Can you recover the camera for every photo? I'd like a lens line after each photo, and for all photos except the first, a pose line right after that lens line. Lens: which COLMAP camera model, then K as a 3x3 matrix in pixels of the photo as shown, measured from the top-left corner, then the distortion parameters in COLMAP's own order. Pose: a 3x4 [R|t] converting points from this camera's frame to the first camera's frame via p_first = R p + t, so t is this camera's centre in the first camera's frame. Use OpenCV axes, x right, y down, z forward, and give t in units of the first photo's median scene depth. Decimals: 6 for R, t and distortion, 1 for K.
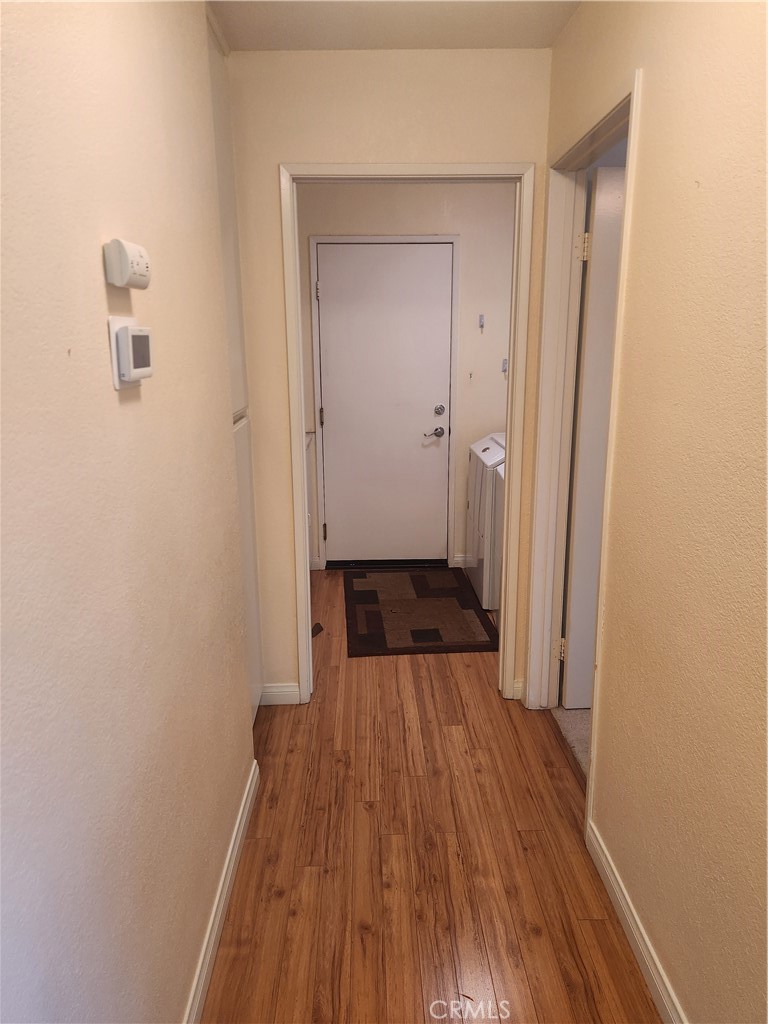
lens RADIAL K [[688.6, 0, 384.0], [0, 688.6, 512.0], [0, 0, 1]] dist [-0.001303, -0.000110]
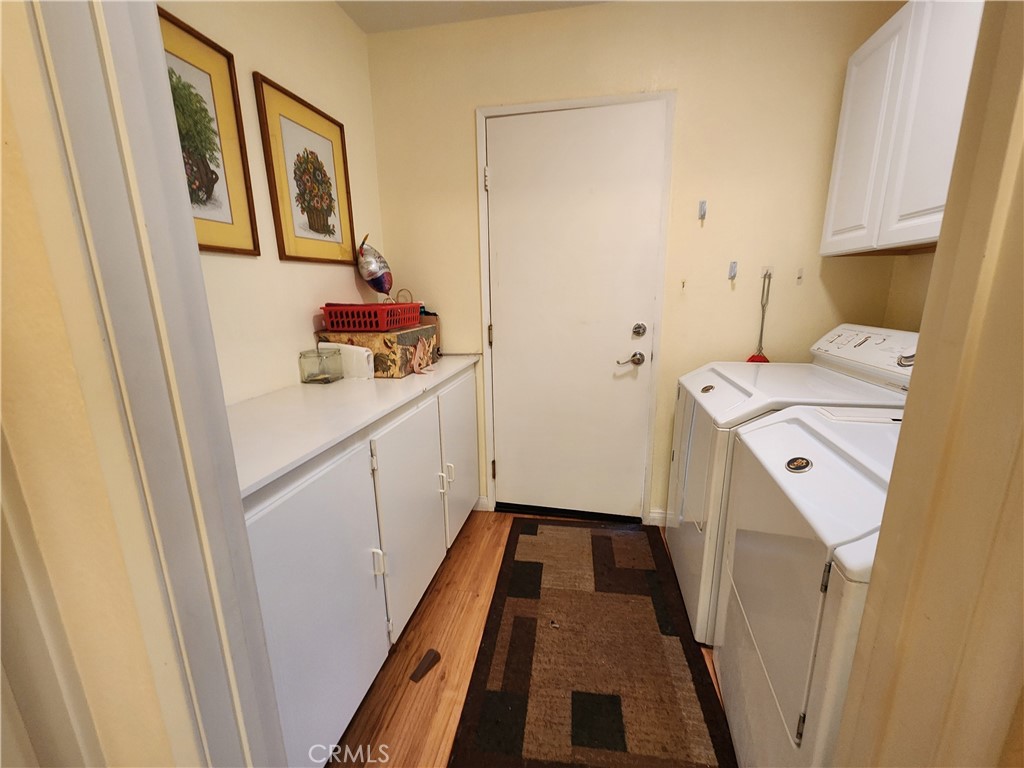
lens RADIAL K [[412.7, 0, 512.0], [0, 412.7, 384.0], [0, 0, 1]] dist [-0.037745, 0.000098]
pose [[0.976829, 0.040911, -0.210077, 0.041753], [-0.043756, 0.999003, -0.008909, -0.078721], [0.209503, 0.017895, 0.977644, 0.535757]]
